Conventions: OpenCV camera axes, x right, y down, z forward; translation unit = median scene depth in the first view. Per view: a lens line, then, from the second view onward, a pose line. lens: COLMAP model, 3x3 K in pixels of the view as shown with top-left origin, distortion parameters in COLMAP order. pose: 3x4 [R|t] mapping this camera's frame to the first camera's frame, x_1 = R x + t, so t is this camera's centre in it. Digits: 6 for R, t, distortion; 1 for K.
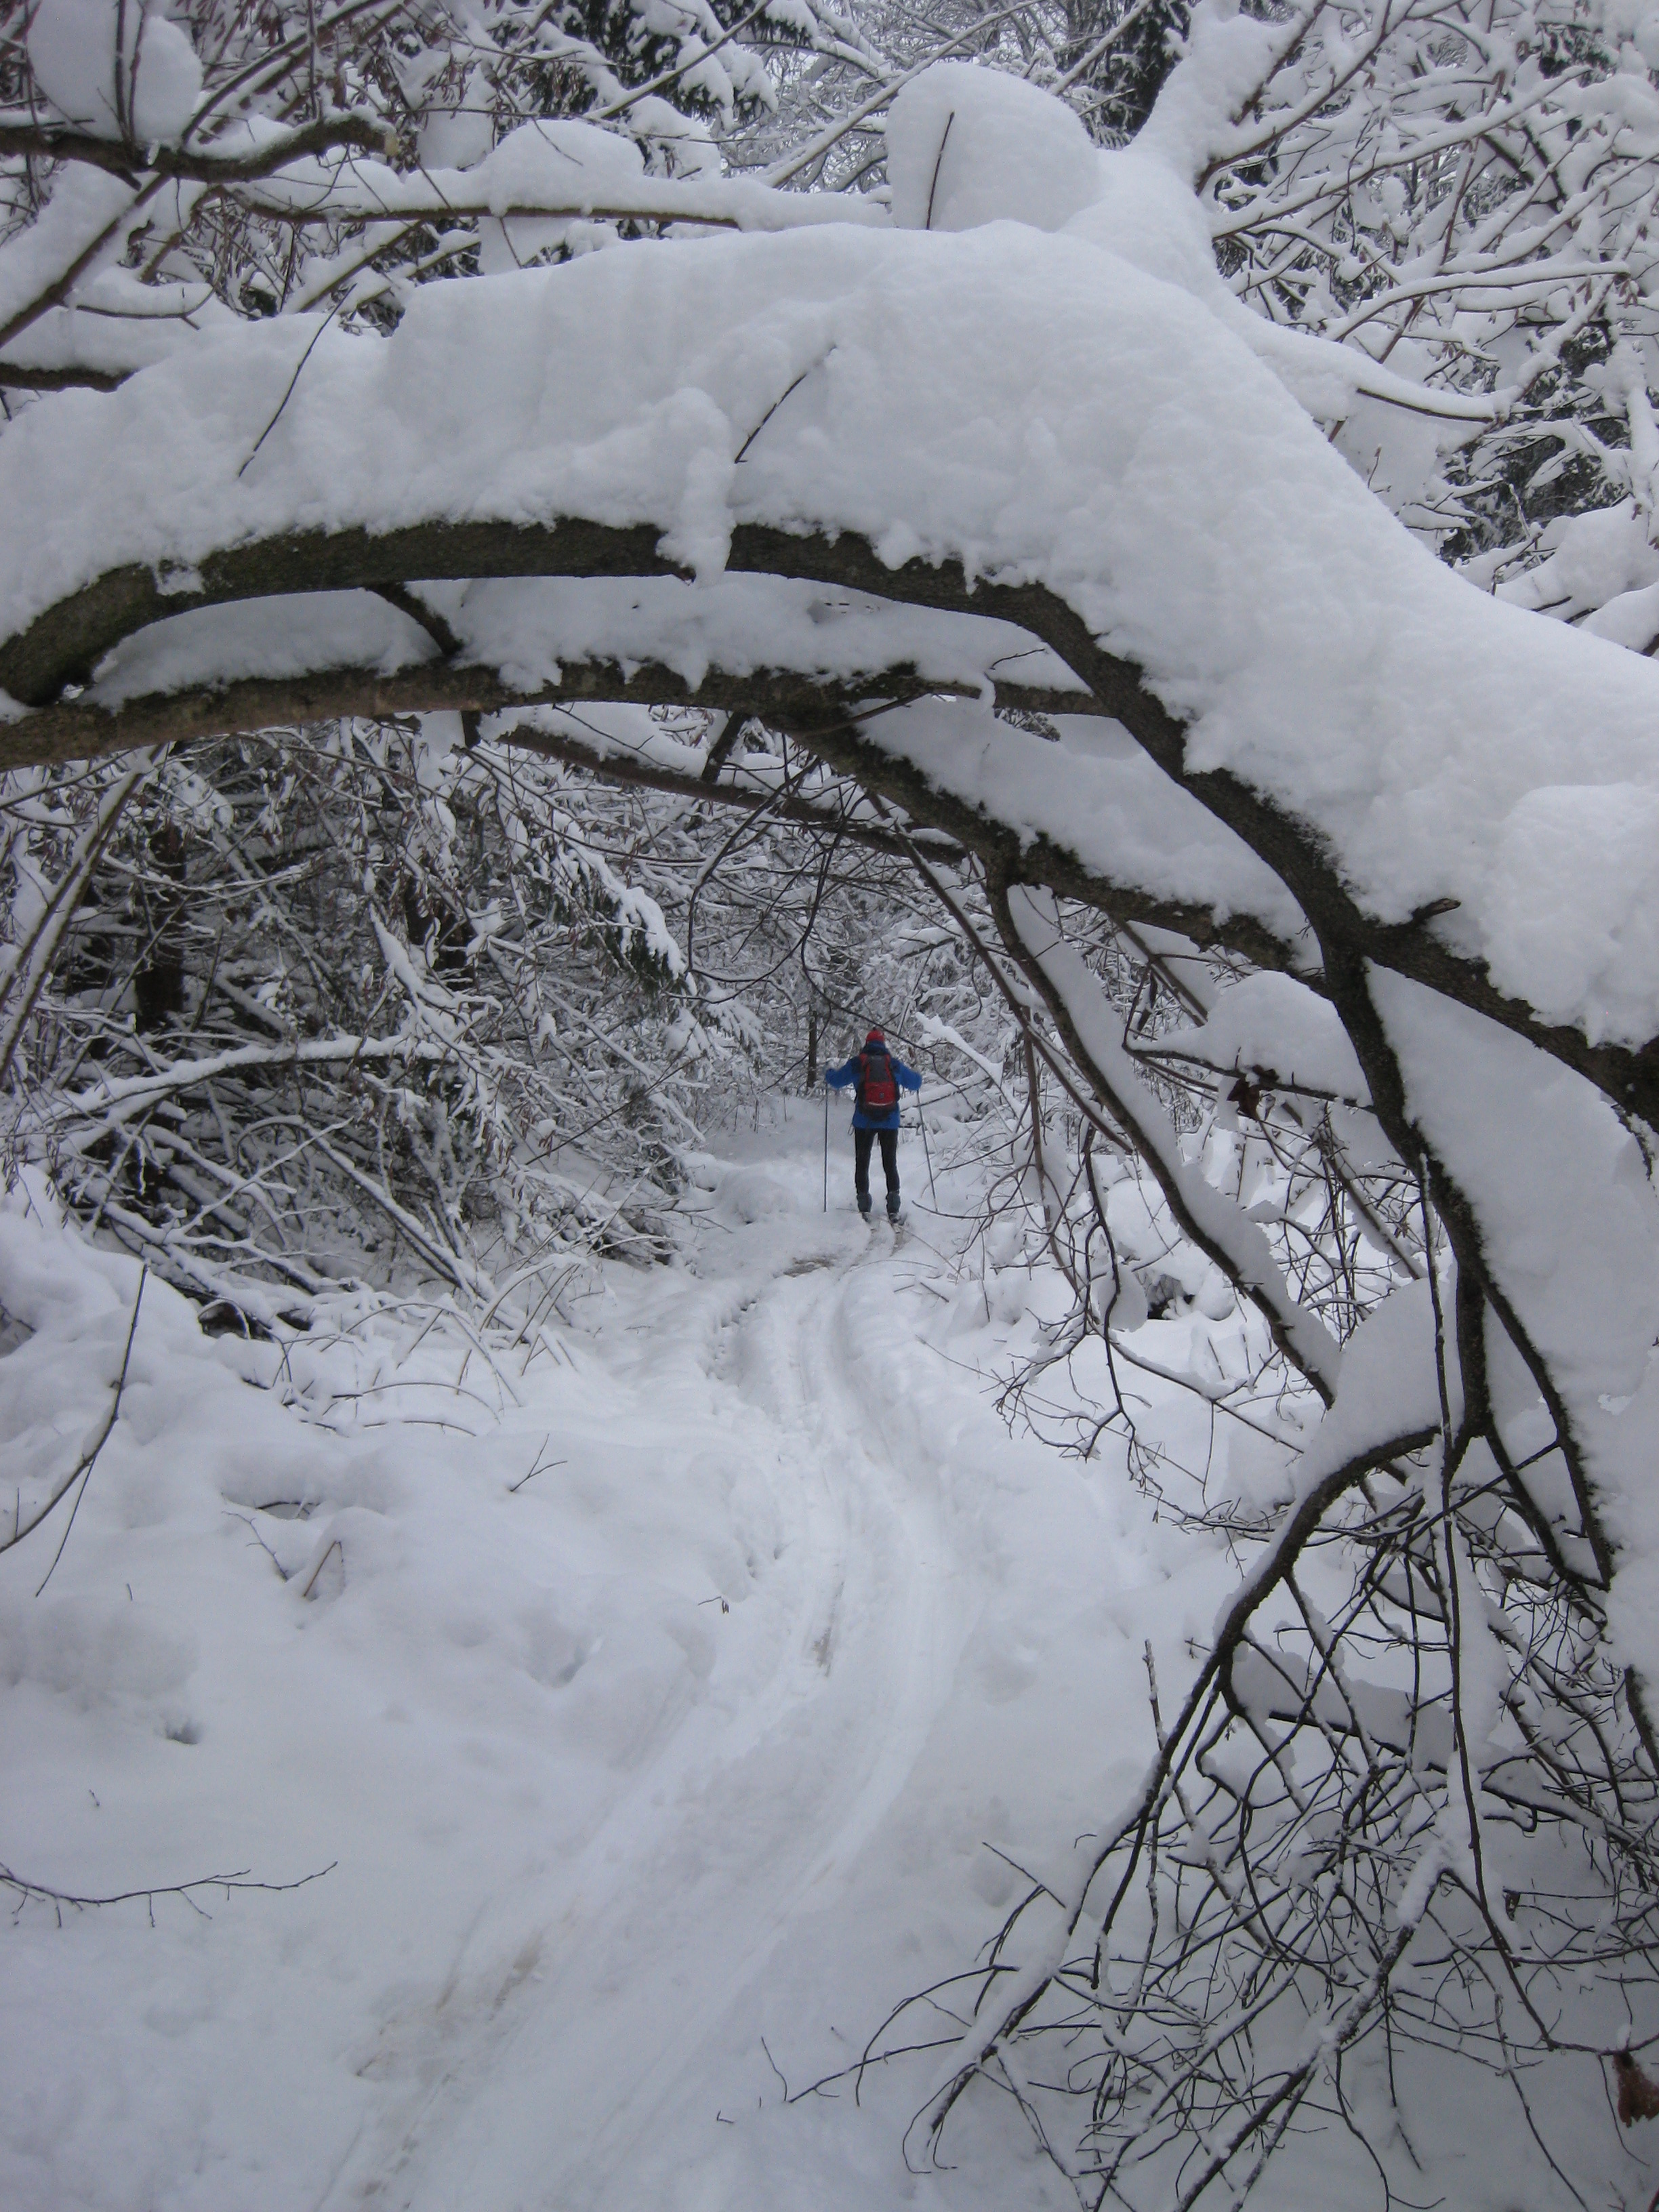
lens RADIAL K [[2426.9, 0, 830.8], [0, 2426.9, 1096.2], [0, 0, 1]] dist [-0.183973, 0.169072]
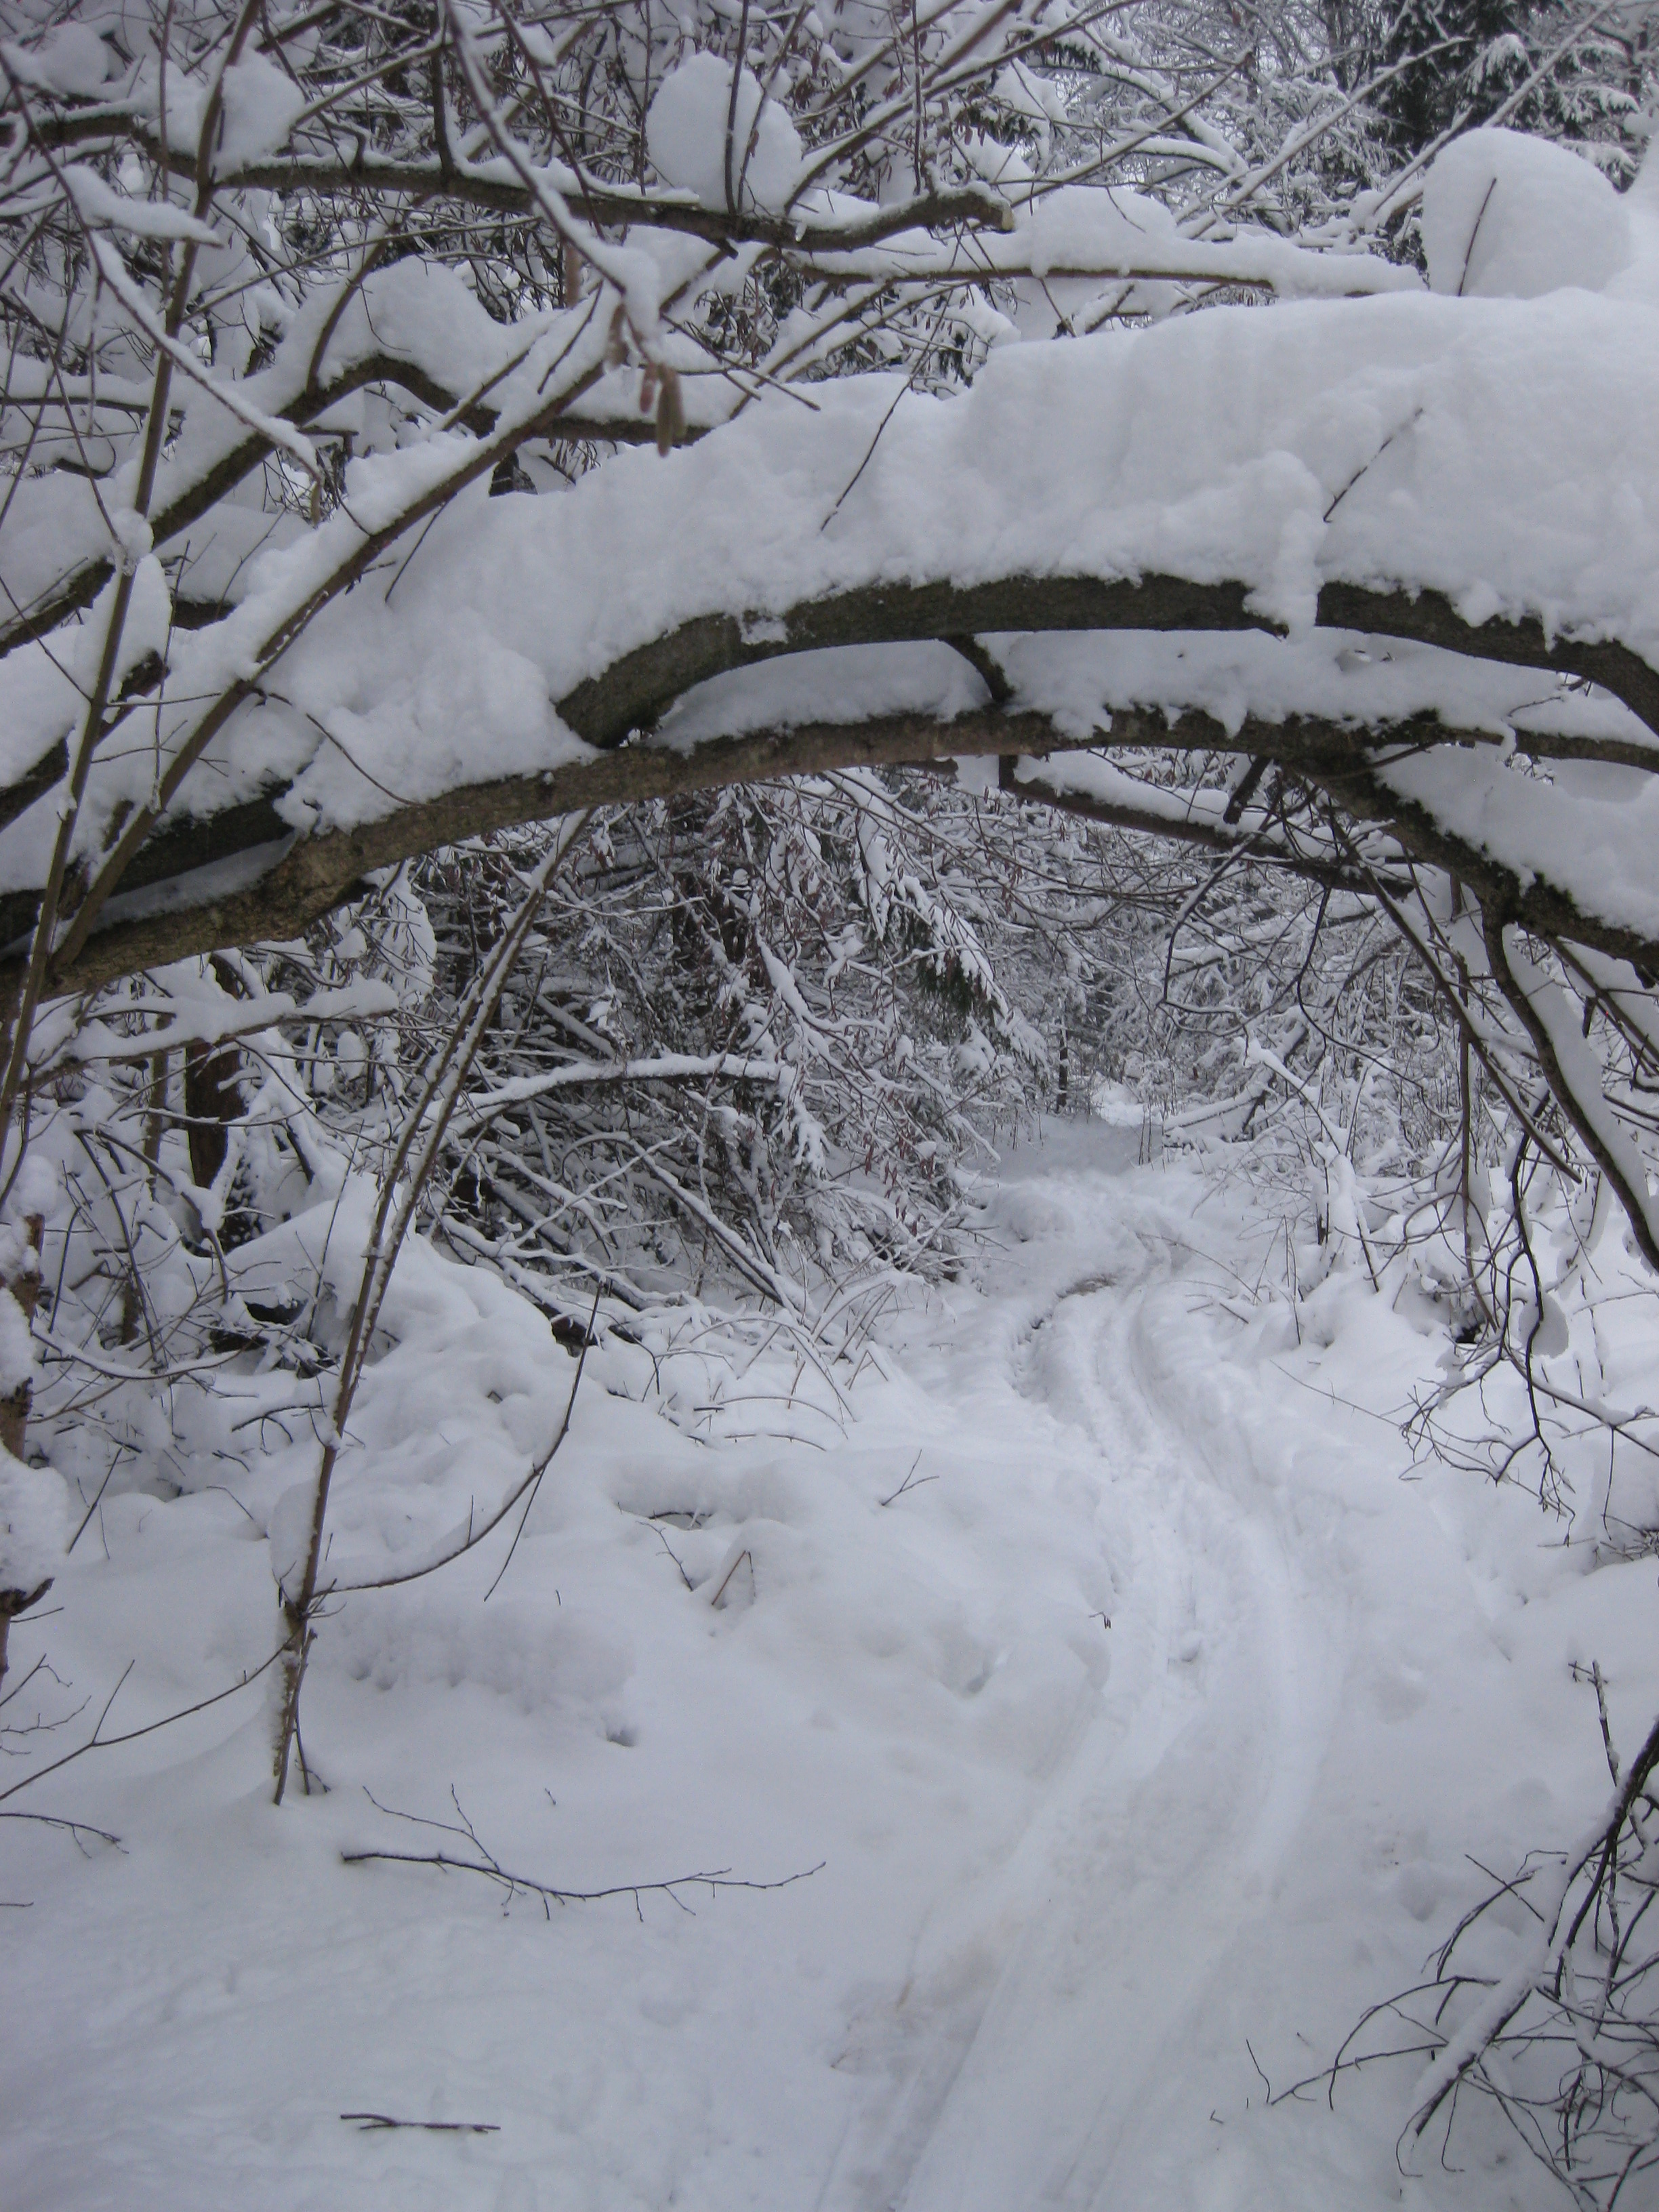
lens RADIAL K [[2426.6, 0, 829.5], [0, 2426.6, 1106.0], [0, 0, 1]] dist [-0.174118, 0.130137]
pose [[0.995599, 0.008909, -0.093288, -0.098788], [-0.009141, 0.999956, -0.002061, -0.004319], [0.093266, 0.002904, 0.995637, -0.033522]]
